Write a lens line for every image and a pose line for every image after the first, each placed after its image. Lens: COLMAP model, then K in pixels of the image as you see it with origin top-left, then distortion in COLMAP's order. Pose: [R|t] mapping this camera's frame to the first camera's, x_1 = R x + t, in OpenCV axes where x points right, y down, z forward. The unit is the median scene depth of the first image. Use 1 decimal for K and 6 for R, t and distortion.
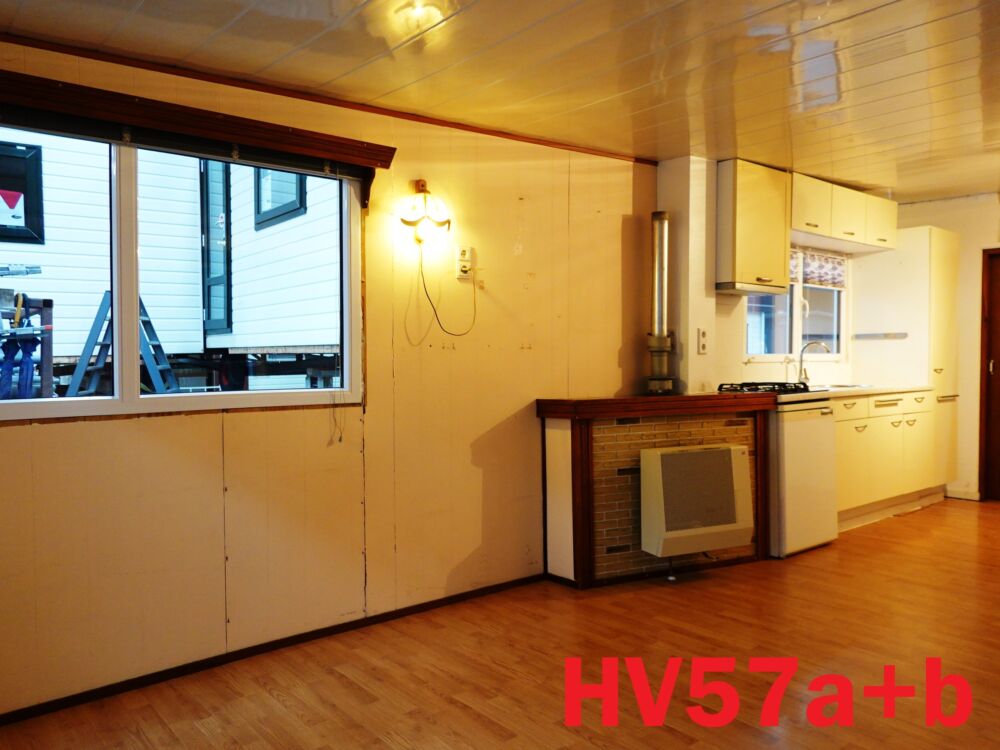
lens RADIAL K [[756.6, 0, 500.0], [0, 756.6, 375.0], [0, 0, 1]] dist [-0.003939, 0.004848]
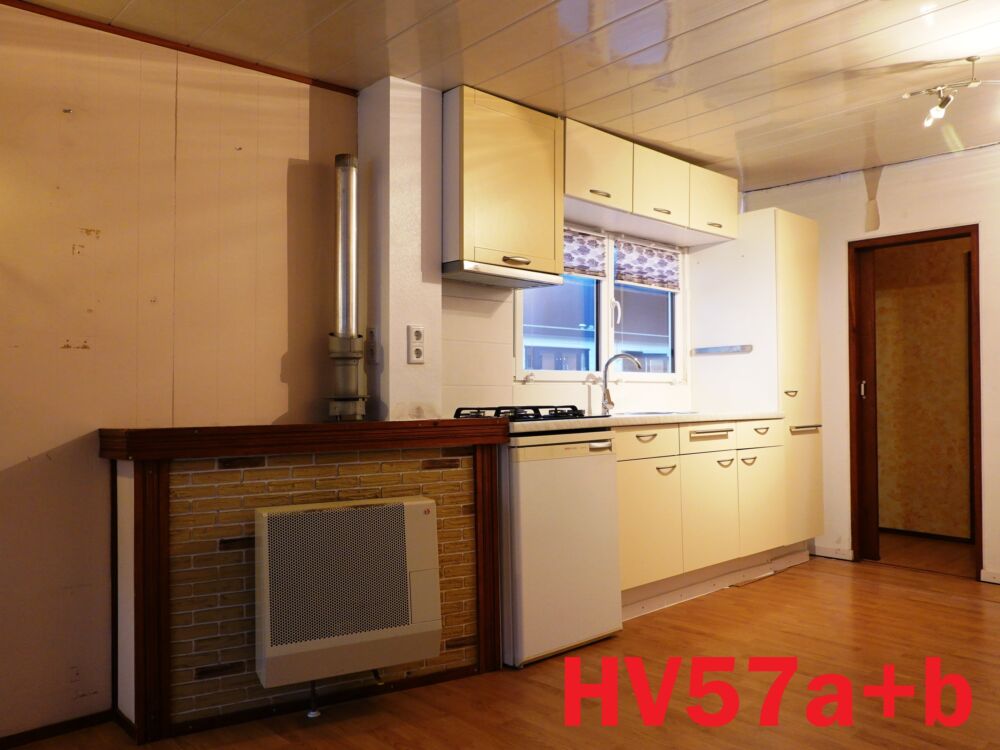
lens RADIAL K [[743.9, 0, 513.7], [0, 743.9, 374.0], [0, 0, 1]] dist [0.001842, -0.001812]
pose [[0.998392, 0.000772, 0.056680, 0.315443], [0.002206, 0.998620, -0.052463, 0.017372], [-0.056642, 0.052504, 0.997013, 0.317944]]
